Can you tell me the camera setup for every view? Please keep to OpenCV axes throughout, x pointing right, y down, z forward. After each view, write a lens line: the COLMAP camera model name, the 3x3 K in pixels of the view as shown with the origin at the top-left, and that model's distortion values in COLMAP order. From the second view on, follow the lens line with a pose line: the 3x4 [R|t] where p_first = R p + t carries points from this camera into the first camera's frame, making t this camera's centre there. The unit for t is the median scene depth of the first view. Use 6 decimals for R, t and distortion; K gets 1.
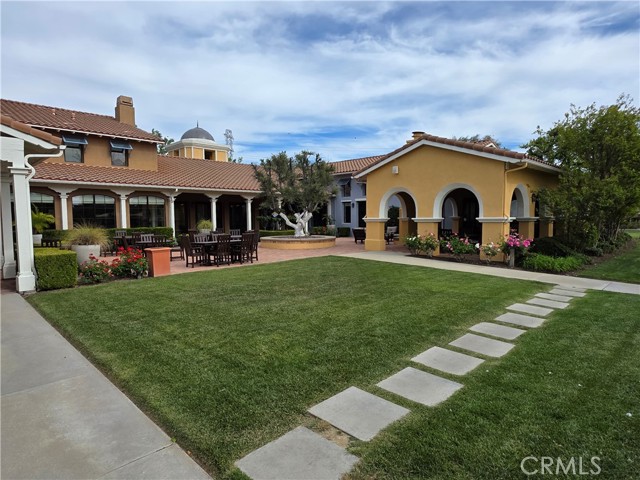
lens RADIAL K [[379.4, 0, 320.0], [0, 379.4, 240.0], [0, 0, 1]] dist [0.003327, 0.001851]
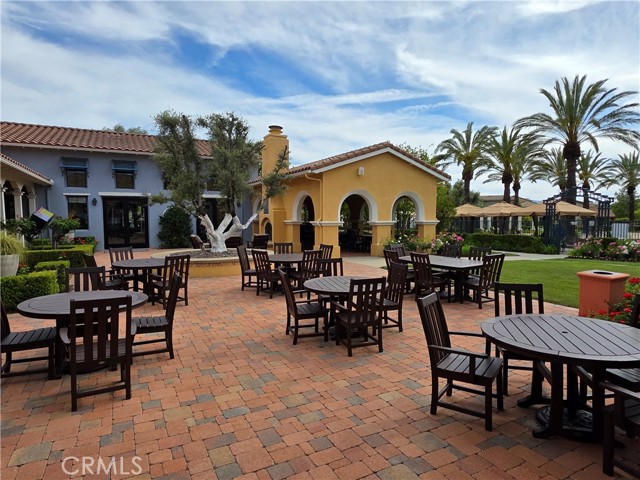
lens RADIAL K [[379.4, 0, 320.0], [0, 379.4, 240.0], [0, 0, 1]] dist [0.003327, 0.001851]
pose [[0.304572, -0.050565, 0.951146, -0.606183], [0.056652, 0.997784, 0.034904, -0.042630], [-0.950803, 0.043254, 0.306762, 0.663999]]
